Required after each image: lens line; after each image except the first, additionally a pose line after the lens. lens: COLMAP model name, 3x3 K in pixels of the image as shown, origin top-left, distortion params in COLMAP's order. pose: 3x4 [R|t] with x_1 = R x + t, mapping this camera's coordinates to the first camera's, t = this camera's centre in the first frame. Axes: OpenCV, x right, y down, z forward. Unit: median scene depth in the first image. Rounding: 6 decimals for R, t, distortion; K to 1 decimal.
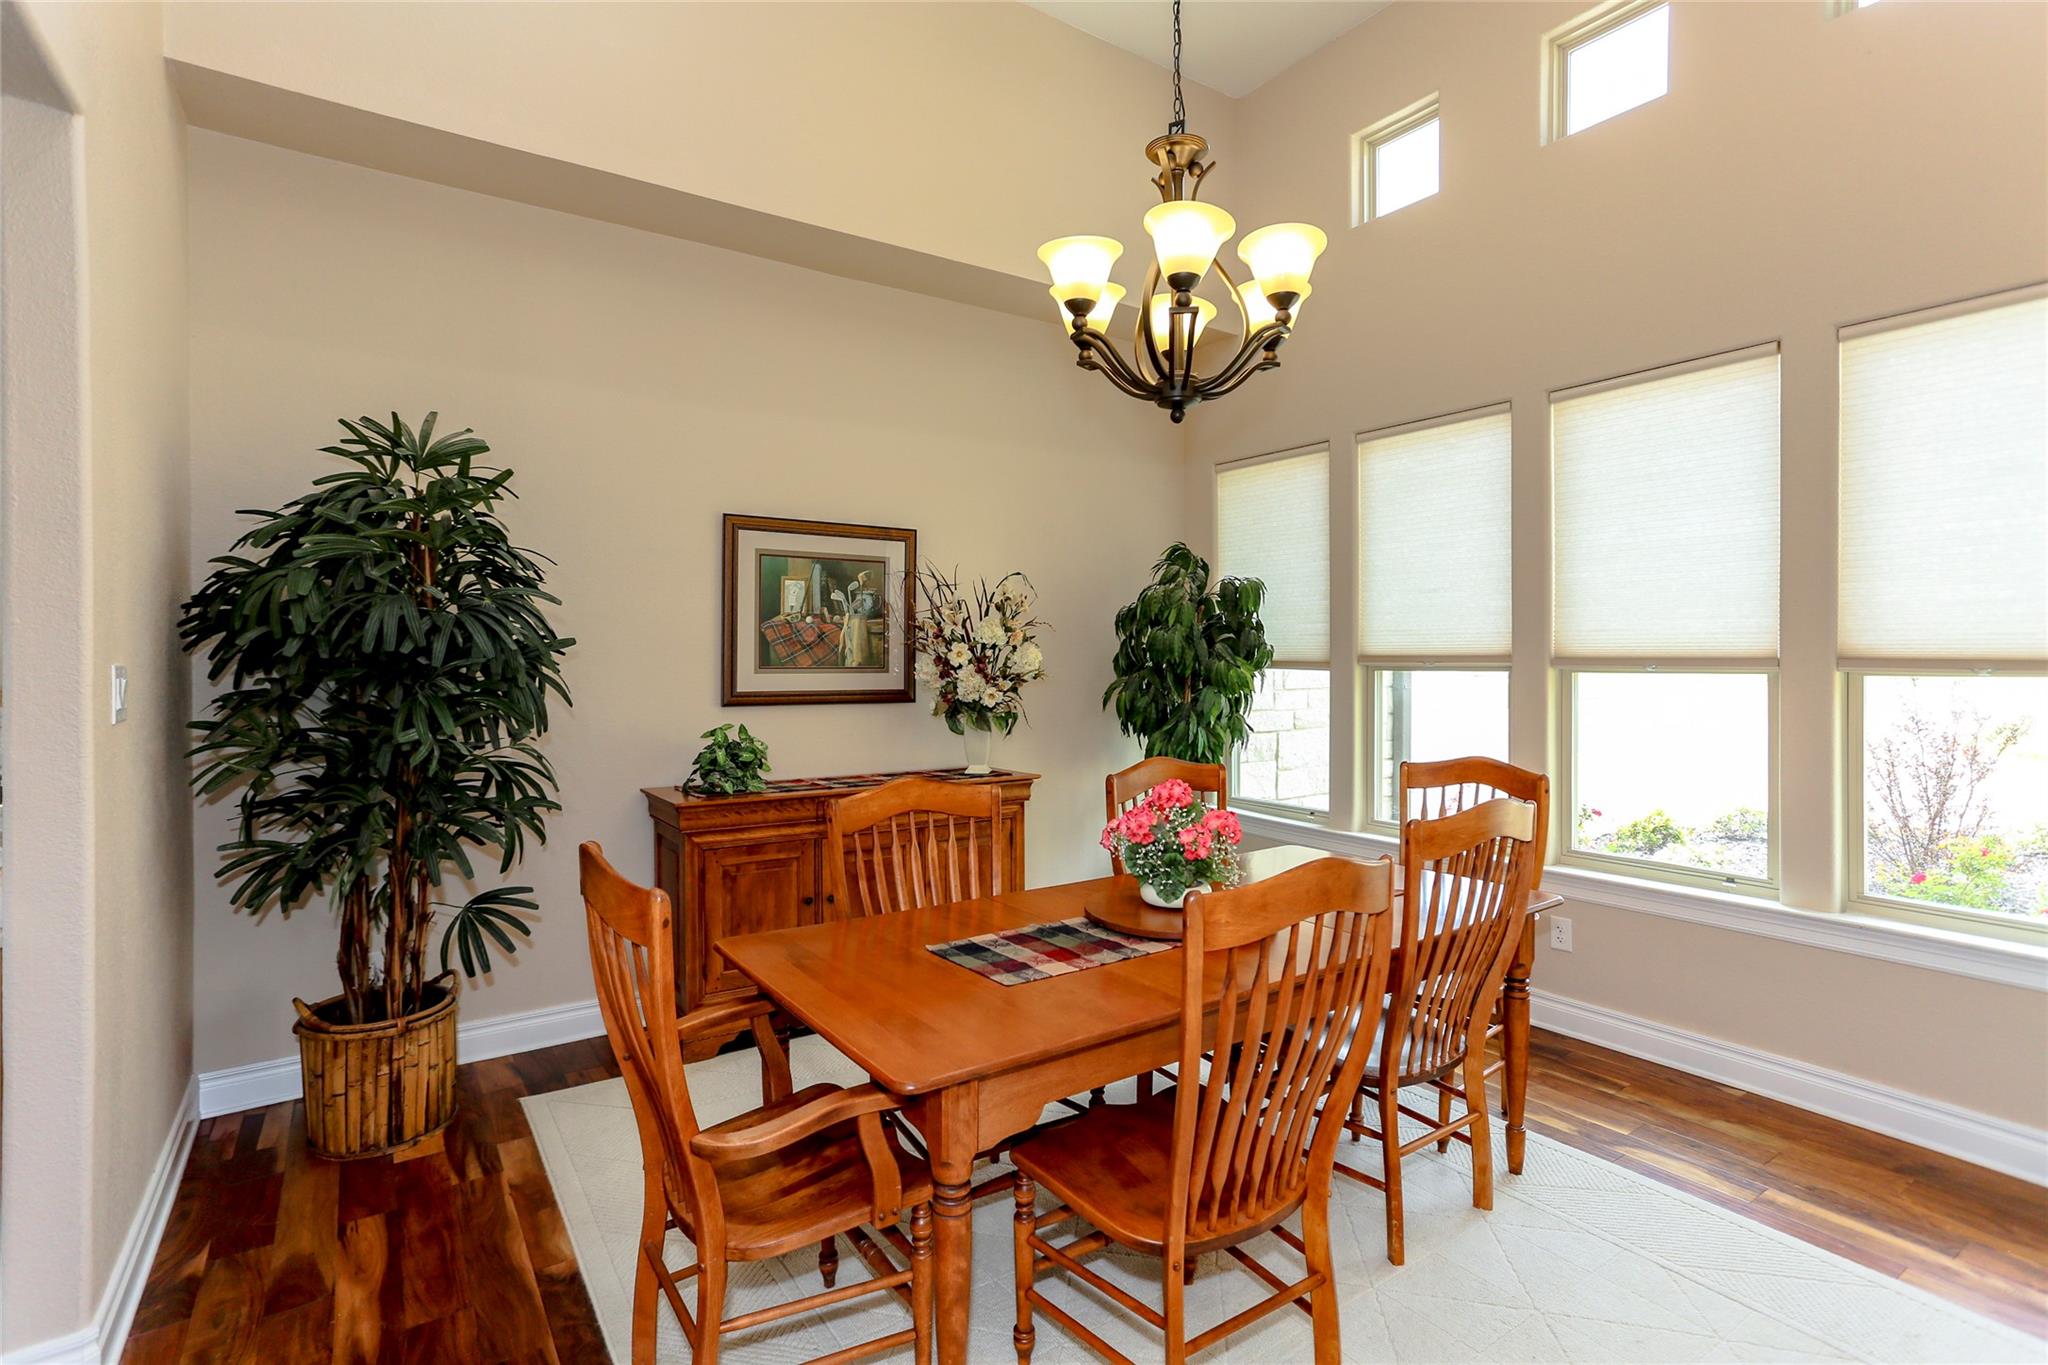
lens RADIAL K [[1009.6, 0, 1055.1], [0, 1009.6, 627.8], [0, 0, 1]] dist [-0.042239, 0.019059]
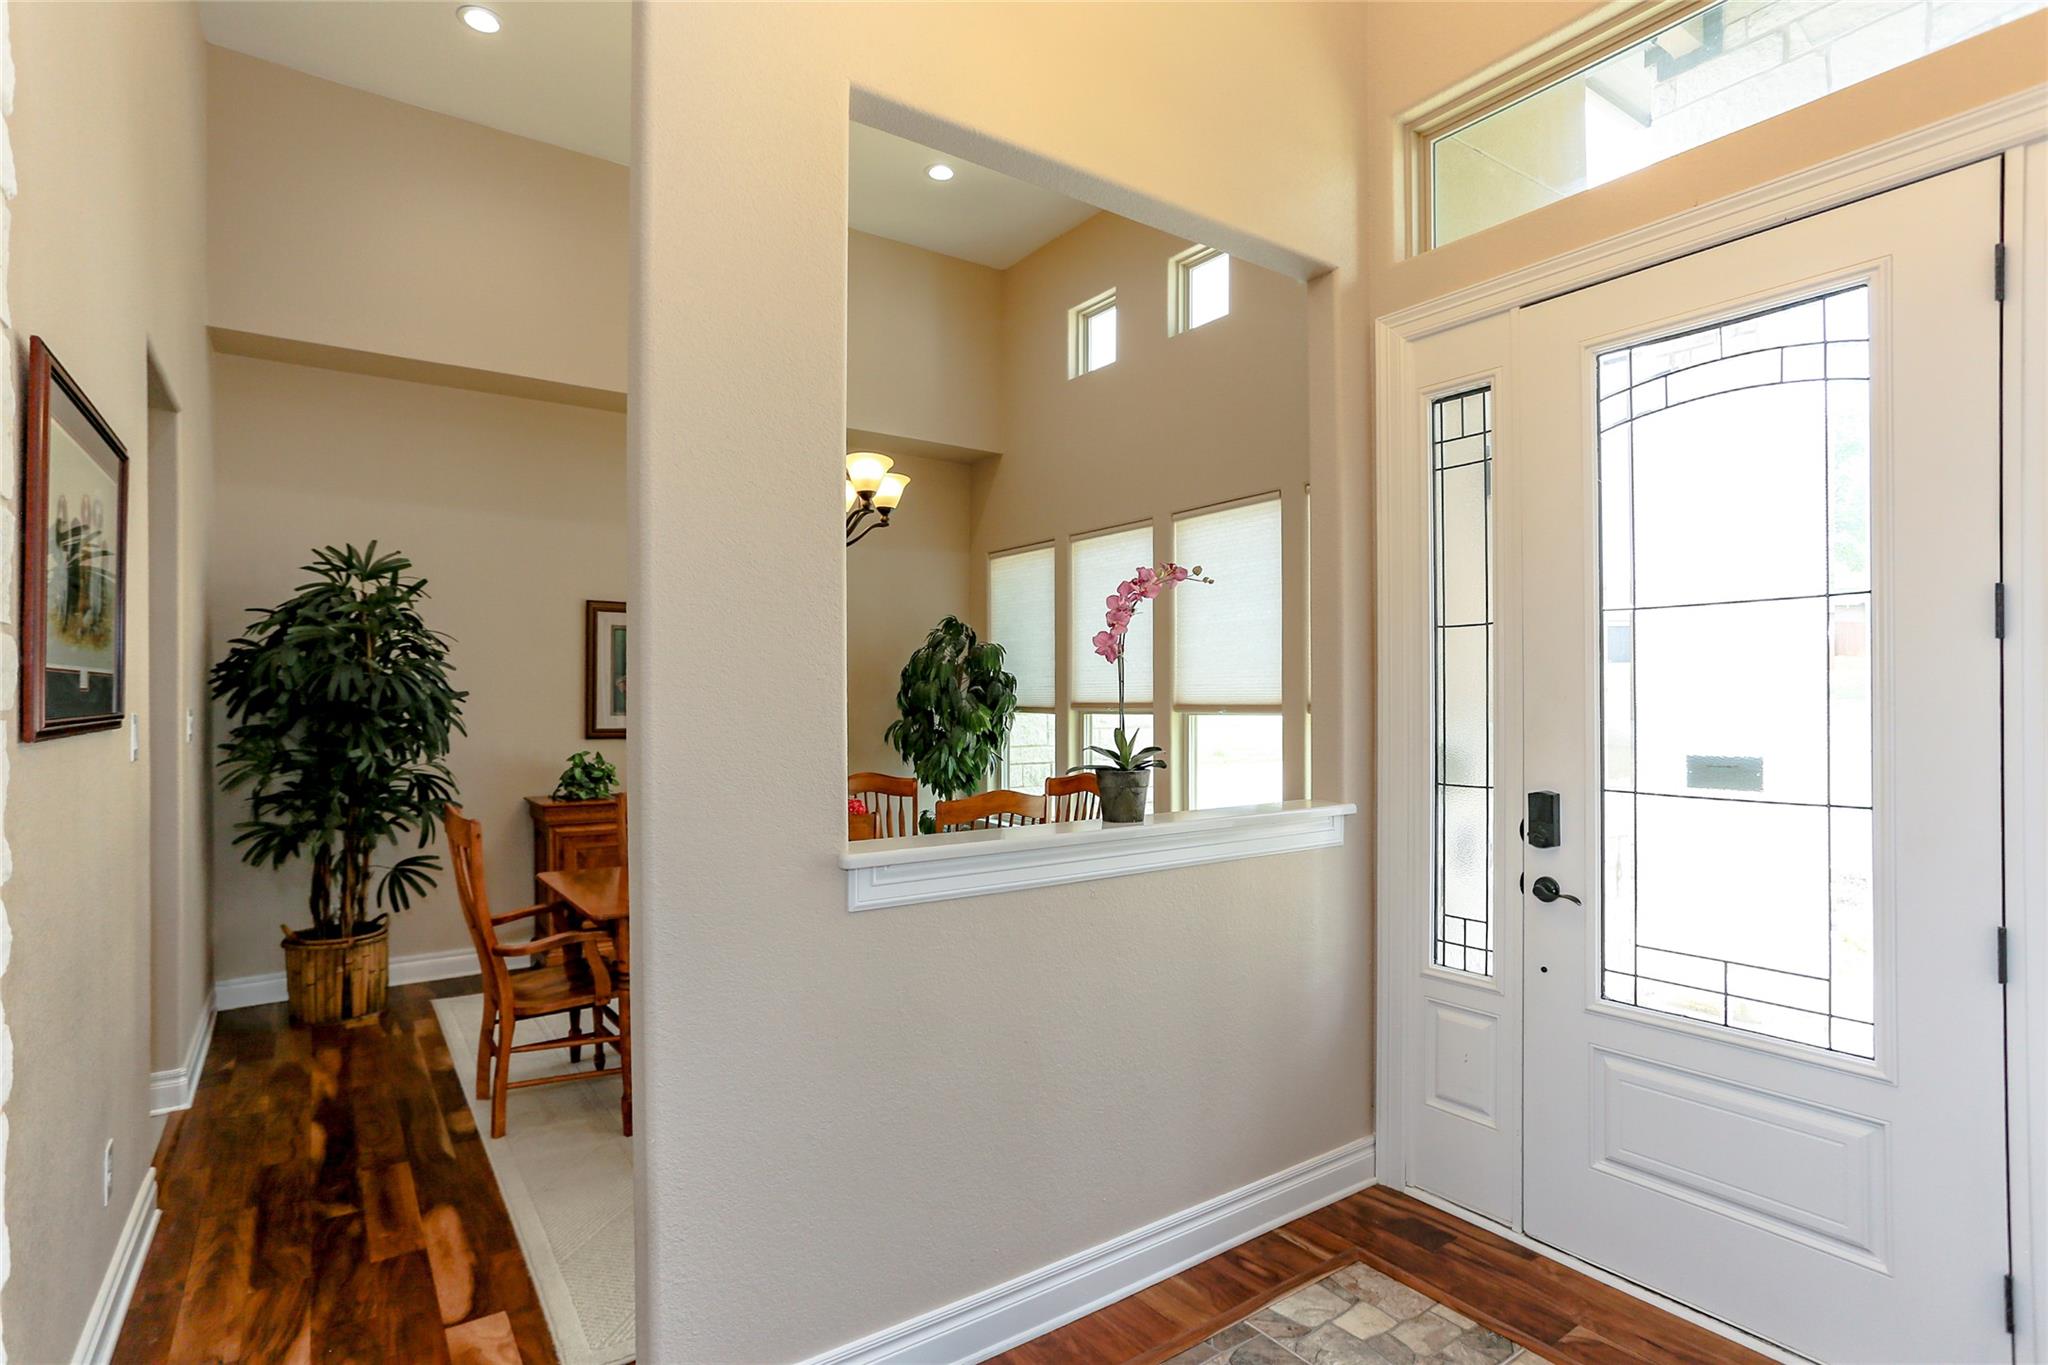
lens RADIAL K [[1035.6, 0, 1048.1], [0, 1035.6, 664.0], [0, 0, 1]] dist [-0.056225, 0.025776]
pose [[0.999884, -0.000418, 0.015230, 0.388926], [0.000533, 0.999971, -0.007543, -0.019402], [-0.015227, 0.007550, 0.999856, -0.575939]]
